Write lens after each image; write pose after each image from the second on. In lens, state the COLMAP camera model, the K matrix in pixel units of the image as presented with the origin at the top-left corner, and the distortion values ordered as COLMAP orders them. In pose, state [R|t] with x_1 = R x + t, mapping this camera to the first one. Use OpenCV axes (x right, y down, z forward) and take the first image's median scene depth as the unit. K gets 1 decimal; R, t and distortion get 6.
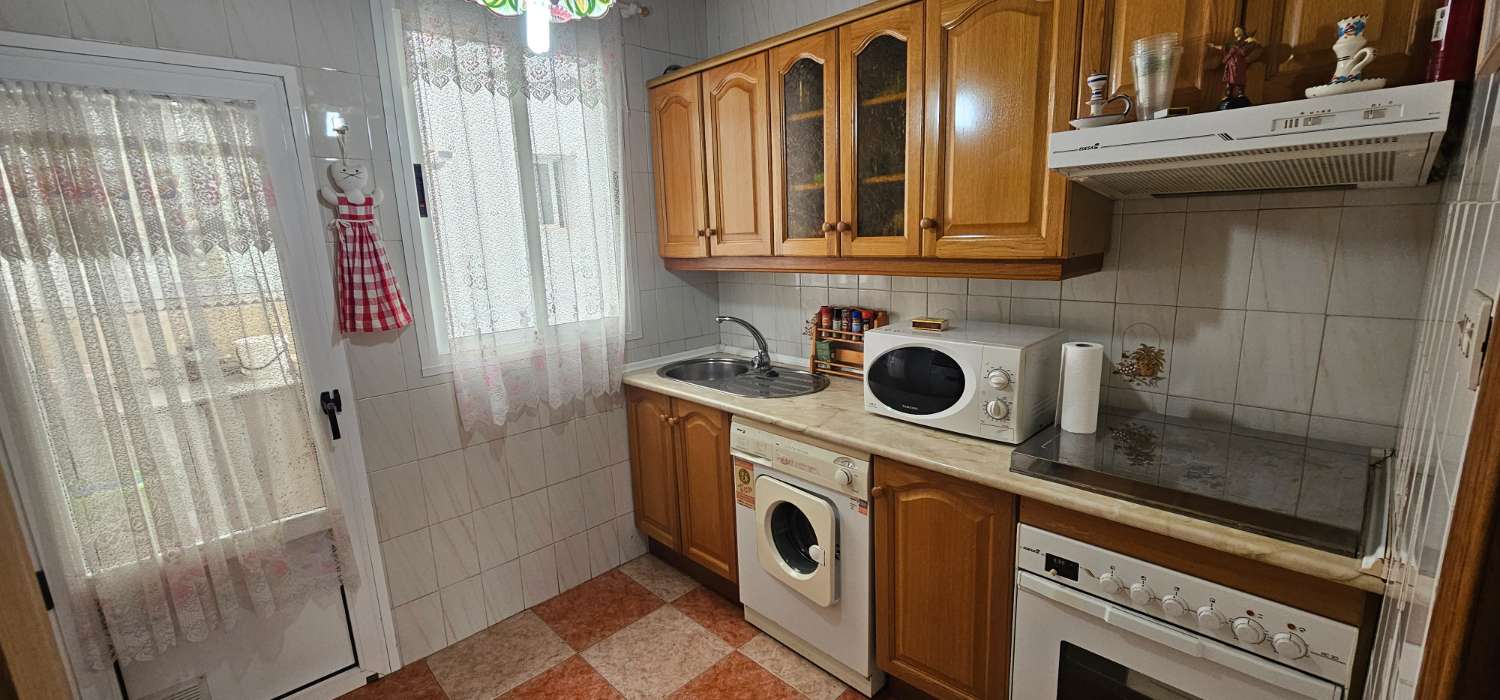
lens RADIAL K [[614.8, 0, 759.0], [0, 614.8, 354.1], [0, 0, 1]] dist [-0.000098, -0.000545]
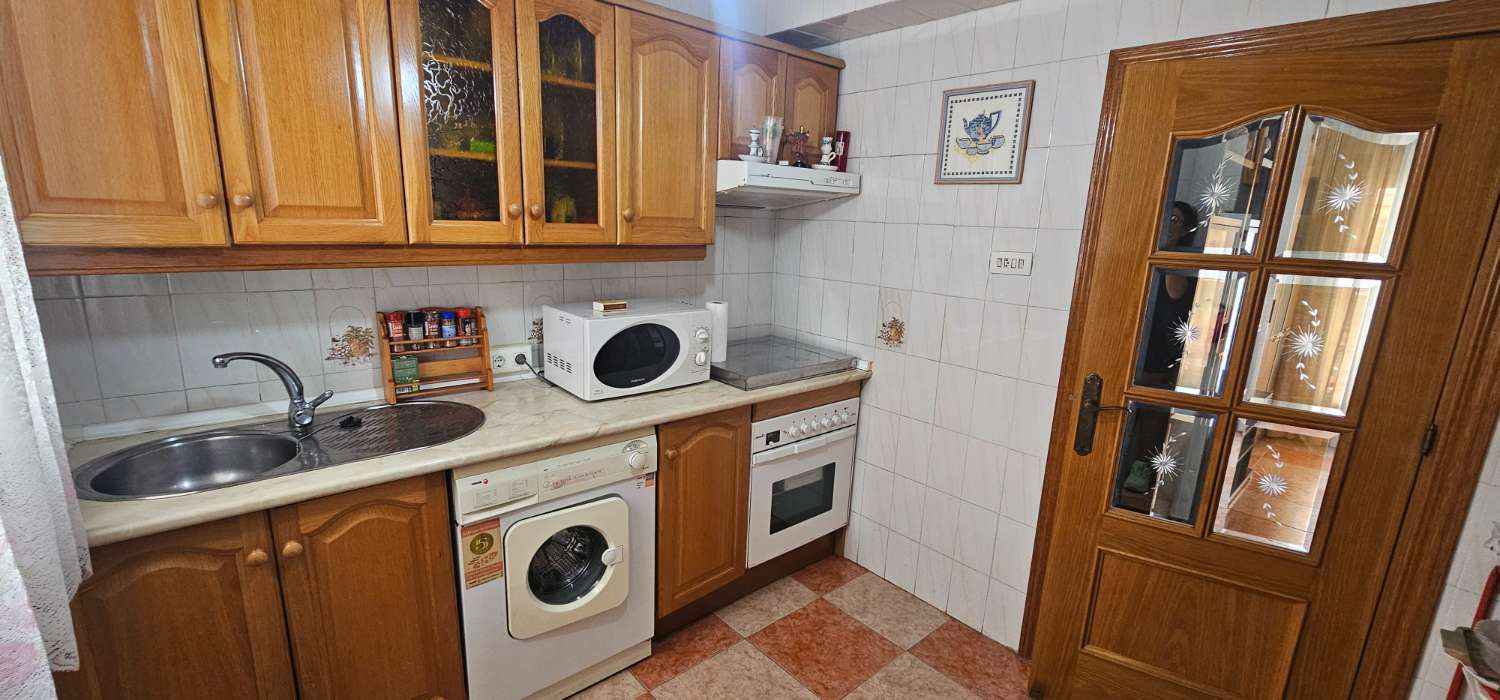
lens RADIAL K [[614.8, 0, 759.3], [0, 614.8, 354.9], [0, 0, 1]] dist [-0.000098, -0.000545]
pose [[0.045759, -0.182839, 0.982077, -0.770605], [0.155980, 0.972356, 0.173762, -0.108816], [-0.986700, 0.145233, 0.073014, 0.652395]]
